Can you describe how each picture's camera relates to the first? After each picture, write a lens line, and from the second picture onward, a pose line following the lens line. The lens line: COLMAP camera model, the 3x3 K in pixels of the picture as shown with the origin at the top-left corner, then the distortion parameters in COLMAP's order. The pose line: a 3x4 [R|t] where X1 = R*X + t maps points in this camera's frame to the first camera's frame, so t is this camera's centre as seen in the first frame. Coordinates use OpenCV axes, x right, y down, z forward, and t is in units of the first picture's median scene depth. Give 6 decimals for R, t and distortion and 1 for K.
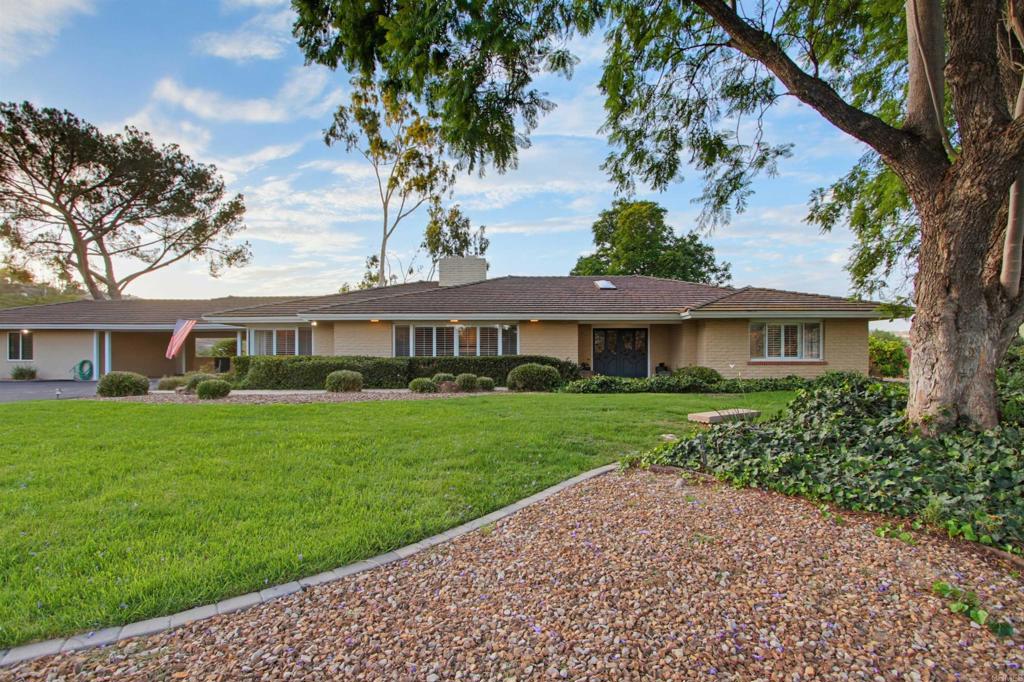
lens RADIAL K [[483.0, 0, 512.0], [0, 483.0, 341.0], [0, 0, 1]] dist [0.000022, 0.000361]
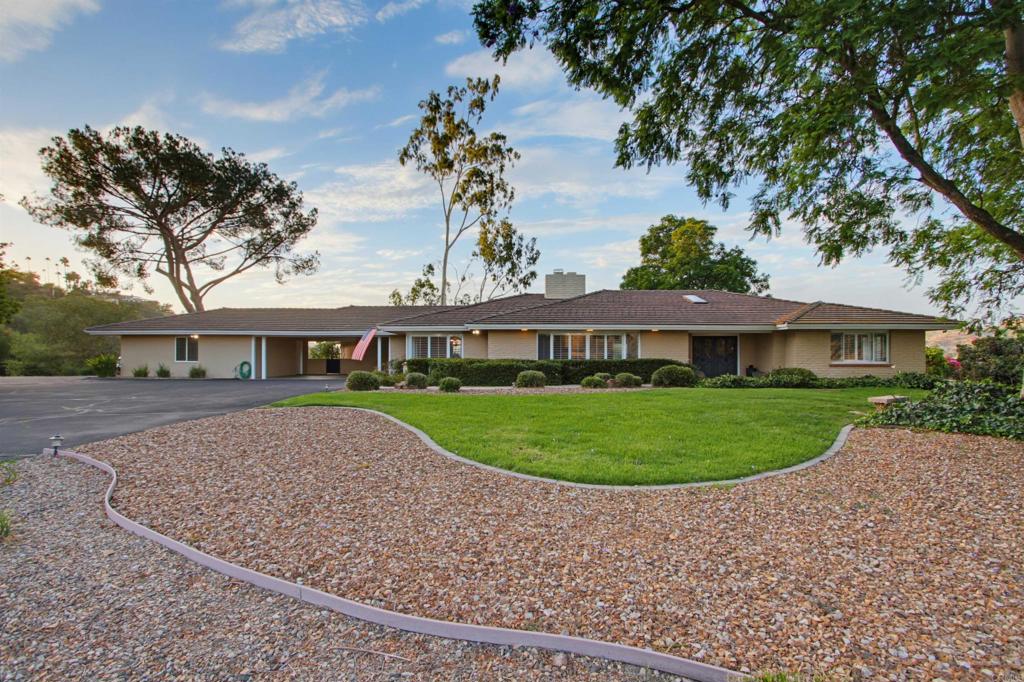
lens RADIAL K [[486.6, 0, 512.0], [0, 486.6, 341.0], [0, 0, 1]] dist [0.001317, 0.000244]
pose [[0.999887, 0.002517, 0.014816, -0.158870], [-0.002481, 0.999994, -0.002489, -0.005313], [-0.014822, 0.002452, 0.999887, -0.110154]]
